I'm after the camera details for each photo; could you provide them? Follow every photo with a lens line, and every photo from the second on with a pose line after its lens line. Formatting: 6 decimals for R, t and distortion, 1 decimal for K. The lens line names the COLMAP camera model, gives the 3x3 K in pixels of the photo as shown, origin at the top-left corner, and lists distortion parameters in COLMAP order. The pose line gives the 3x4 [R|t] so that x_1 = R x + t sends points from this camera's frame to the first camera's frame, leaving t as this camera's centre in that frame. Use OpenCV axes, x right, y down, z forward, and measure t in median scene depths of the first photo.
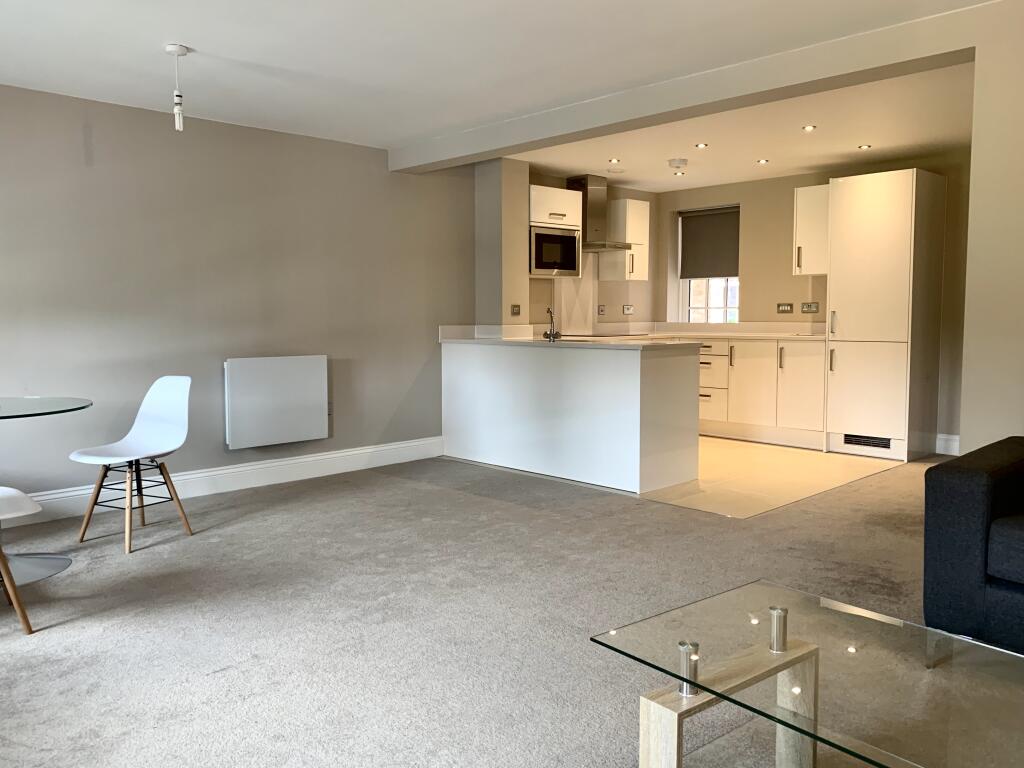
lens RADIAL K [[789.5, 0, 507.7], [0, 789.5, 386.1], [0, 0, 1]] dist [0.023711, -0.008391]
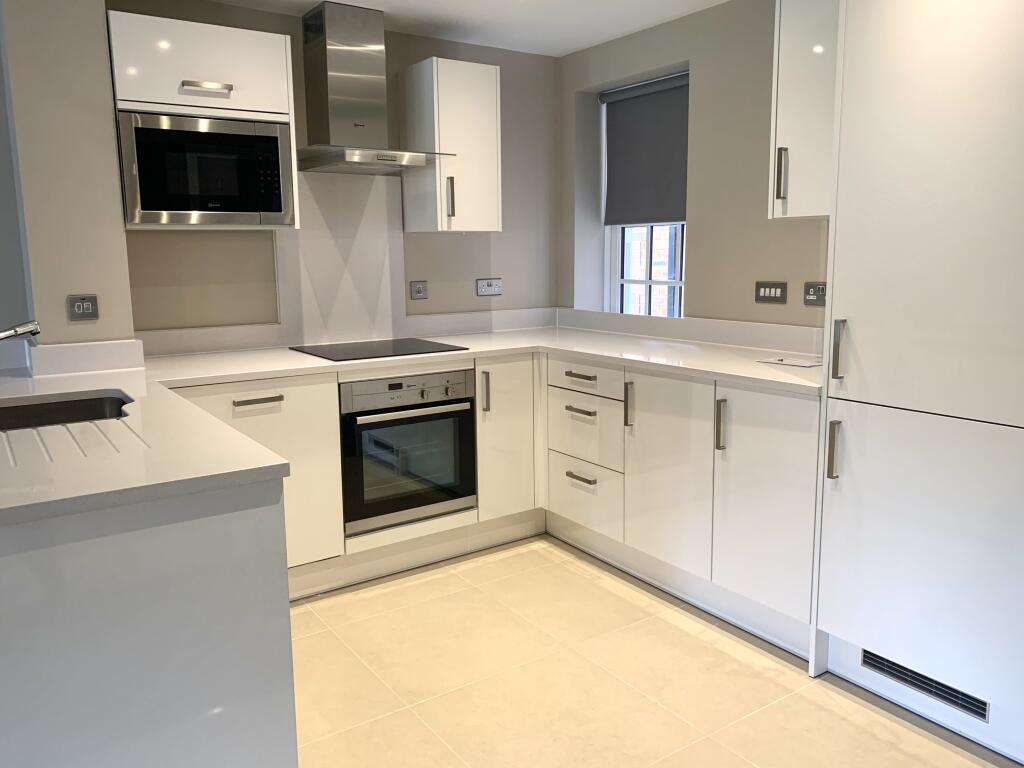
lens RADIAL K [[789.5, 0, 517.1], [0, 789.5, 378.4], [0, 0, 1]] dist [0.023711, -0.008391]
pose [[0.987433, 0.018728, -0.156922, 0.284320], [-0.008273, 0.997718, 0.067014, -0.080038], [0.157819, -0.064873, 0.985335, 0.544550]]
